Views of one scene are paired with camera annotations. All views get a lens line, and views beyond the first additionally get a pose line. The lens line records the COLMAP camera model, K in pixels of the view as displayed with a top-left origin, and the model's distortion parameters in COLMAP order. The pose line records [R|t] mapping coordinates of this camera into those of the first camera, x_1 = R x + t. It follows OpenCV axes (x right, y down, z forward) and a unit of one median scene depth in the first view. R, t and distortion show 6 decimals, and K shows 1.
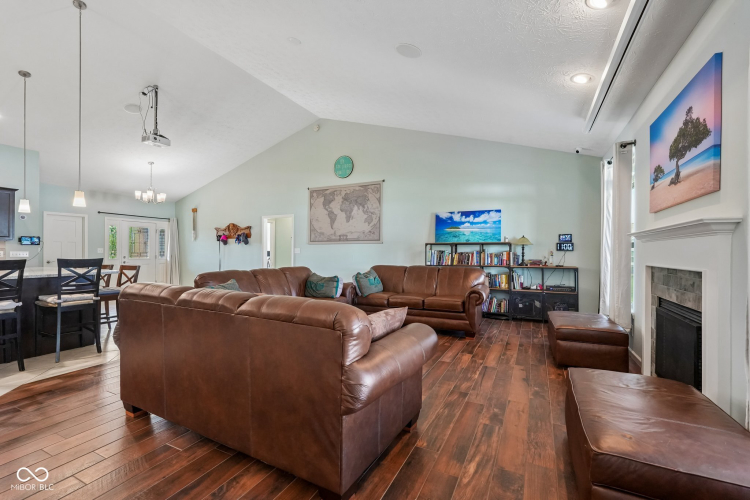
lens RADIAL K [[330.3, 0, 376.8], [0, 330.3, 255.2], [0, 0, 1]] dist [-0.011378, 0.004999]
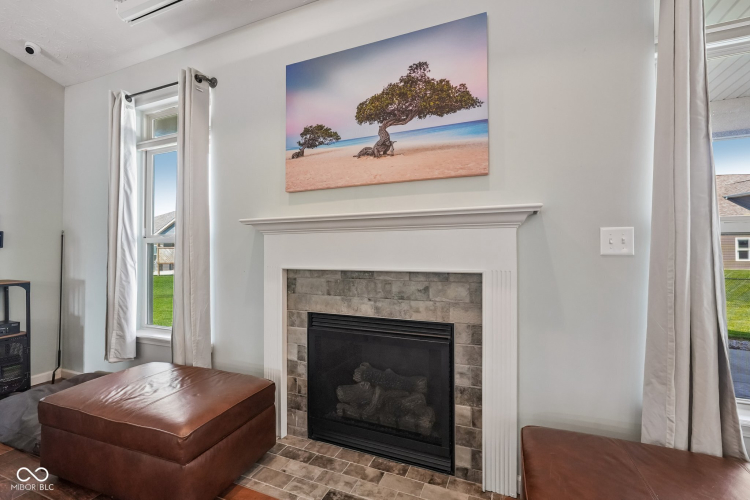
lens RADIAL K [[330.3, 0, 375.0], [0, 330.3, 249.3], [0, 0, 1]] dist [-0.011378, 0.004999]
pose [[-0.063906, 0.015664, 0.997833, 0.067860], [0.007134, 0.999858, -0.015239, 0.001575], [-0.997930, 0.006144, -0.064009, 0.424016]]
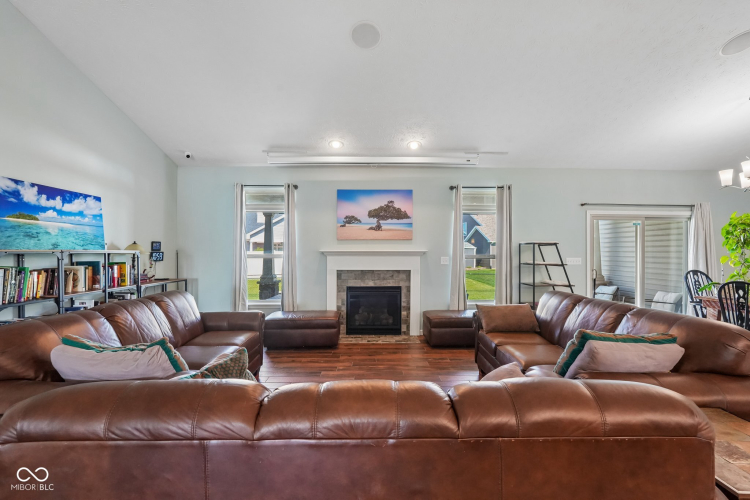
lens RADIAL K [[330.3, 0, 376.5], [0, 330.3, 248.6], [0, 0, 1]] dist [-0.011378, 0.004999]
pose [[-0.461724, 0.005442, 0.887007, -0.399987], [0.003725, 0.999984, -0.004196, -0.035902], [-0.887016, 0.001367, -0.461737, 0.799223]]
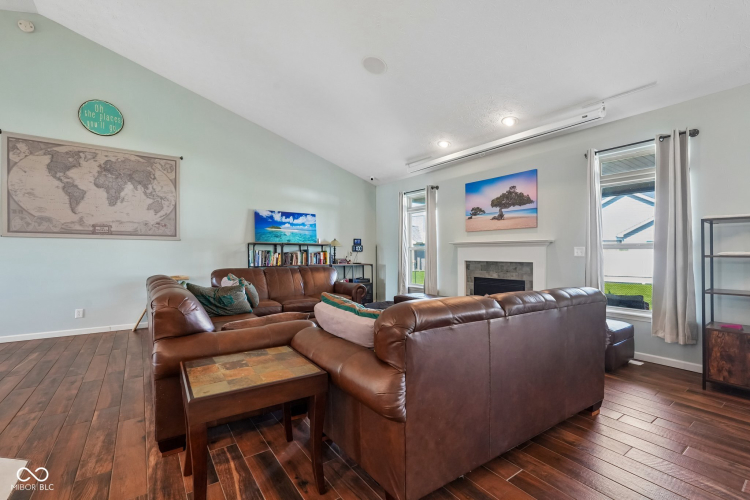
lens RADIAL K [[330.3, 0, 375.7], [0, 330.3, 252.7], [0, 0, 1]] dist [-0.011378, 0.004999]
pose [[0.466478, -0.001158, 0.884532, -0.501217], [0.004377, 0.999990, -0.000999, -0.005978], [-0.884522, 0.004337, 0.466479, 0.290238]]
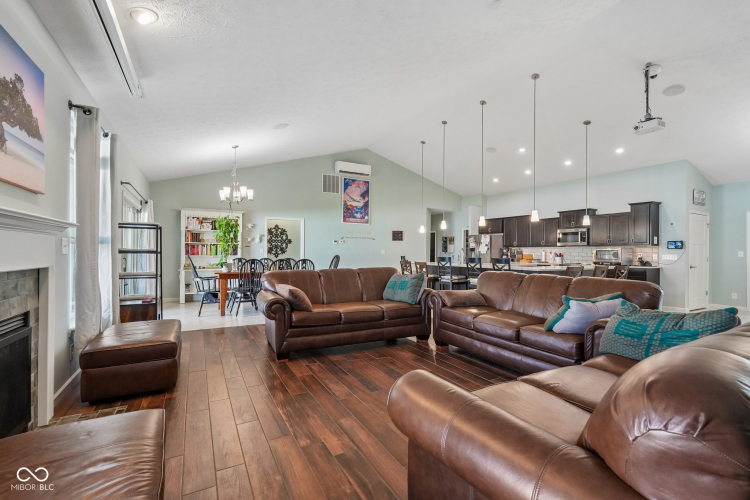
lens RADIAL K [[330.3, 0, 377.4], [0, 330.3, 251.0], [0, 0, 1]] dist [-0.011378, 0.004999]
pose [[-0.576526, -0.012159, -0.816988, 0.406347], [-0.014767, 0.999881, -0.004460, -0.004973], [0.816945, 0.009493, -0.576637, 0.819605]]
